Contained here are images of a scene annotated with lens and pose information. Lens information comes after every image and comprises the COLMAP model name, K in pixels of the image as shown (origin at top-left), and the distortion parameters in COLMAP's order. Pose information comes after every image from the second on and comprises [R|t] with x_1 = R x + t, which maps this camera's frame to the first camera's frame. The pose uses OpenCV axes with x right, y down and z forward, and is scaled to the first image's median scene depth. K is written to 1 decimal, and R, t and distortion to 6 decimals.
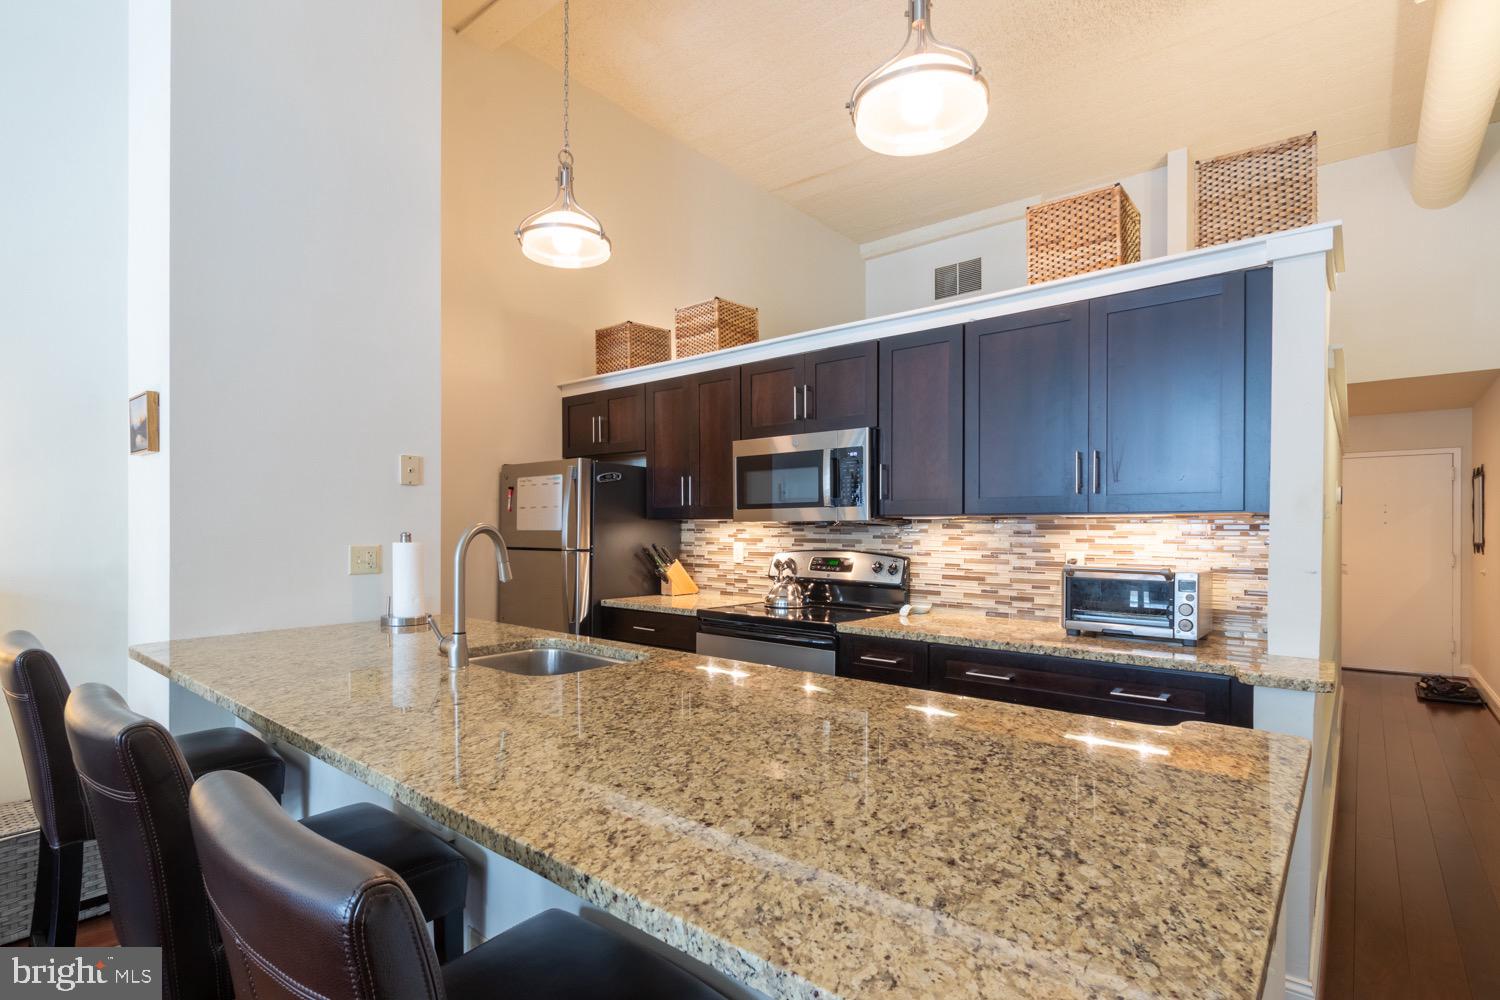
lens RADIAL K [[733.1, 0, 751.7], [0, 733.1, 511.4], [0, 0, 1]] dist [0.004470, -0.004335]
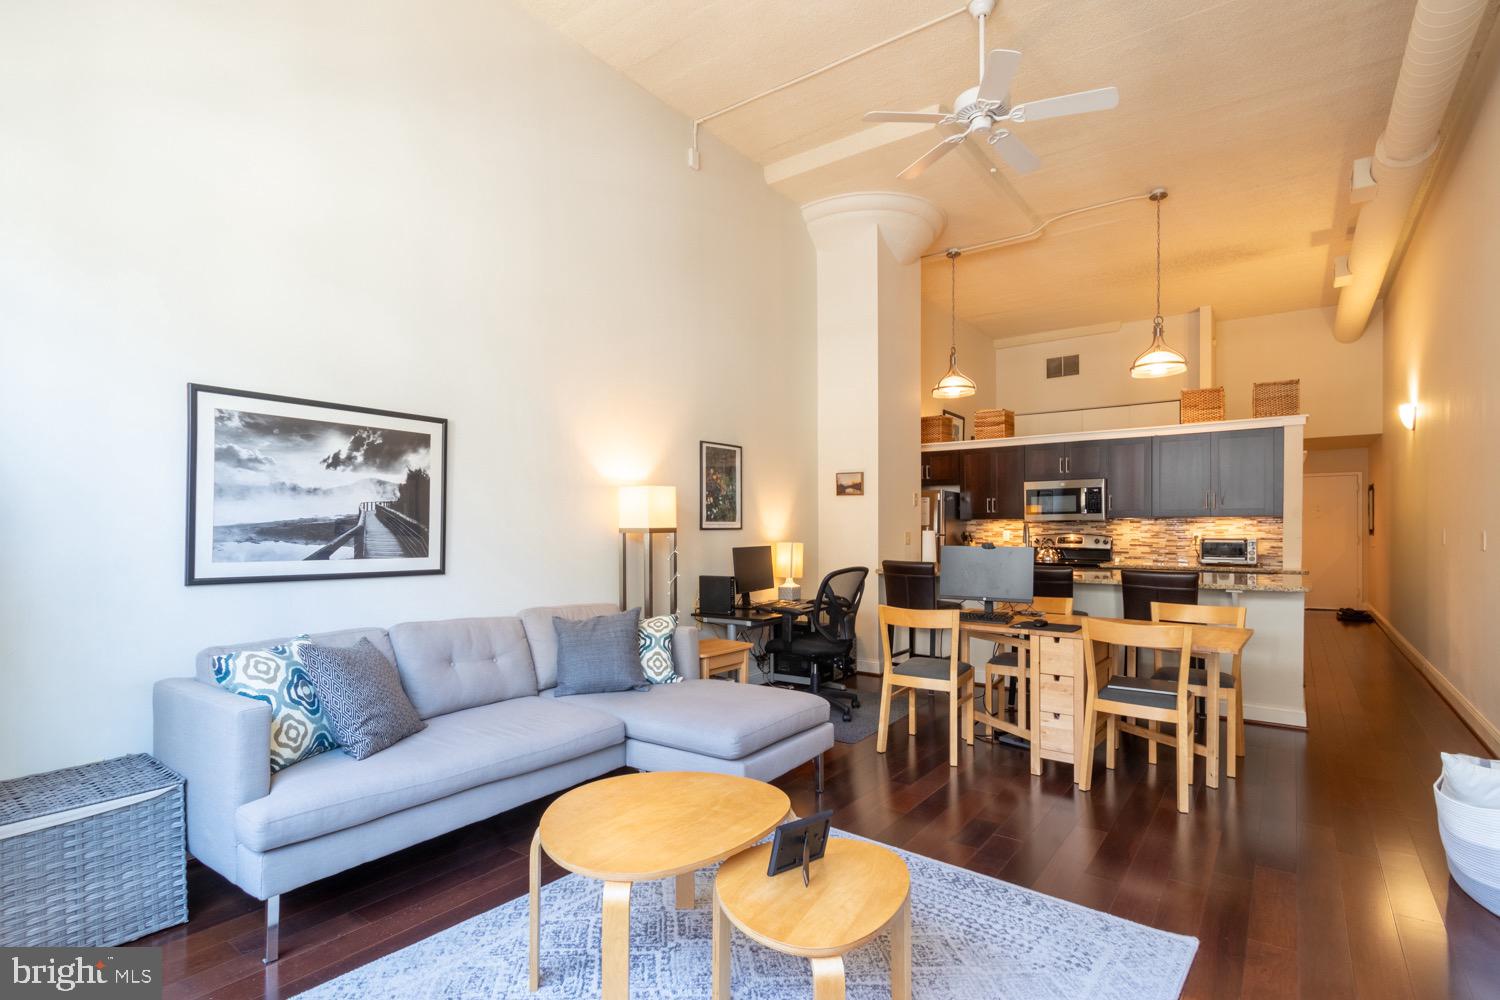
lens RADIAL K [[733.1, 0, 746.6], [0, 733.1, 509.7], [0, 0, 1]] dist [0.004470, -0.004335]
pose [[0.998410, -0.005923, 0.056059, -1.058090], [0.005659, 0.999972, 0.004864, -0.035611], [-0.056086, -0.004539, 0.998416, -1.187014]]
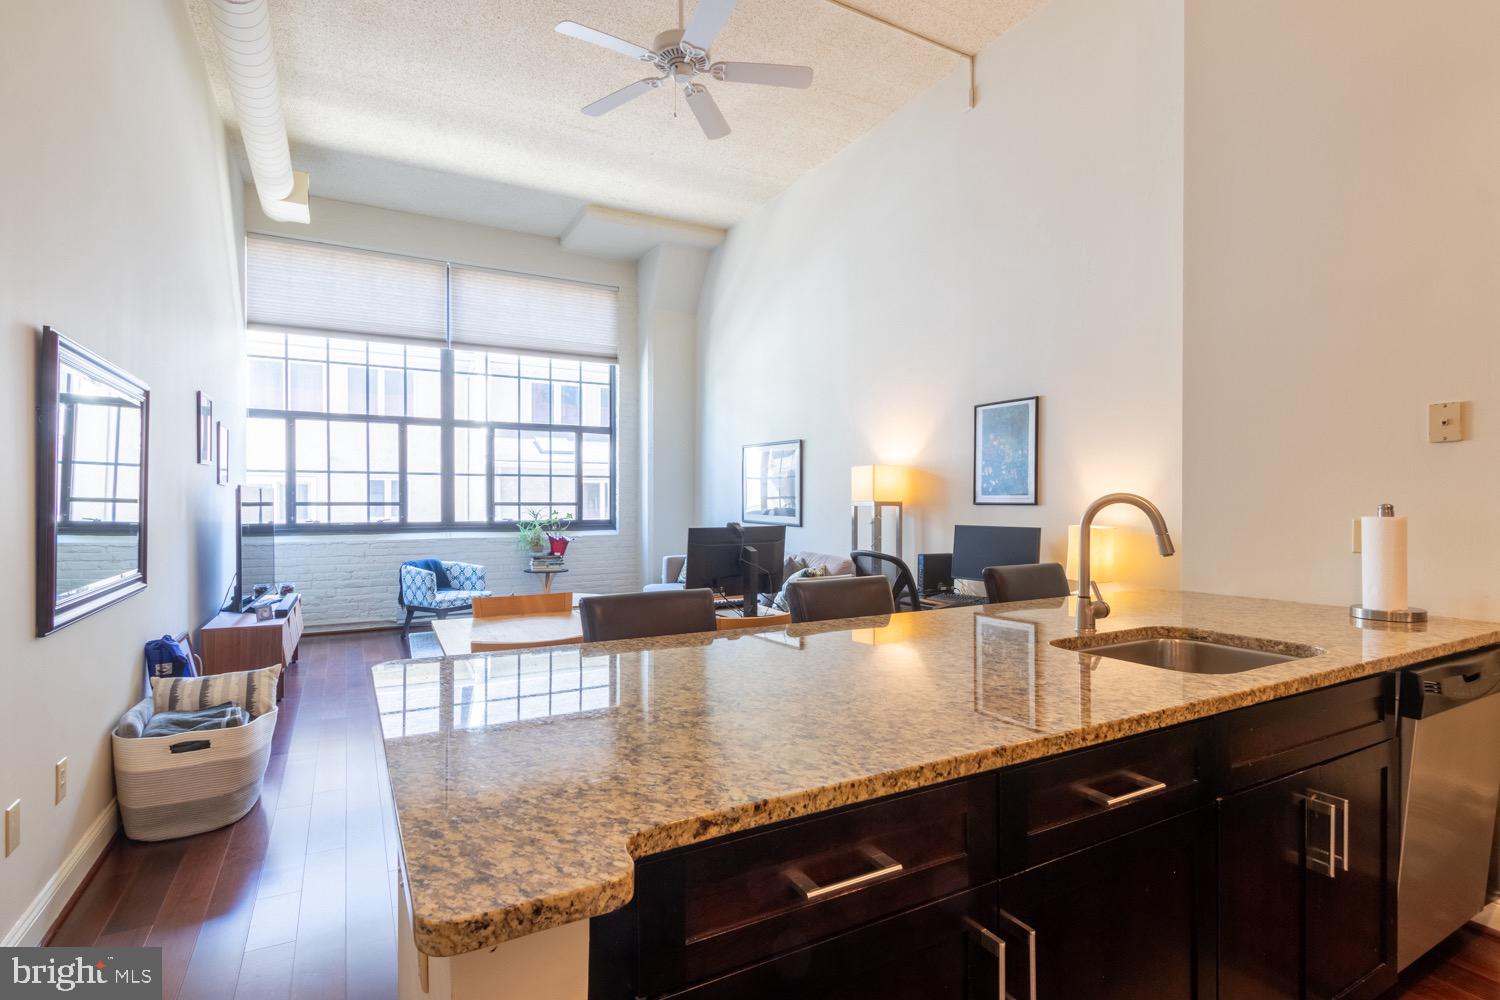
lens RADIAL K [[733.1, 0, 748.4], [0, 733.1, 501.0], [0, 0, 1]] dist [0.004470, -0.004335]
pose [[-0.362326, -0.002825, -0.932047, 0.208977], [0.018998, 0.999765, -0.010416, 0.007737], [0.931858, -0.021481, -0.362188, 0.254550]]
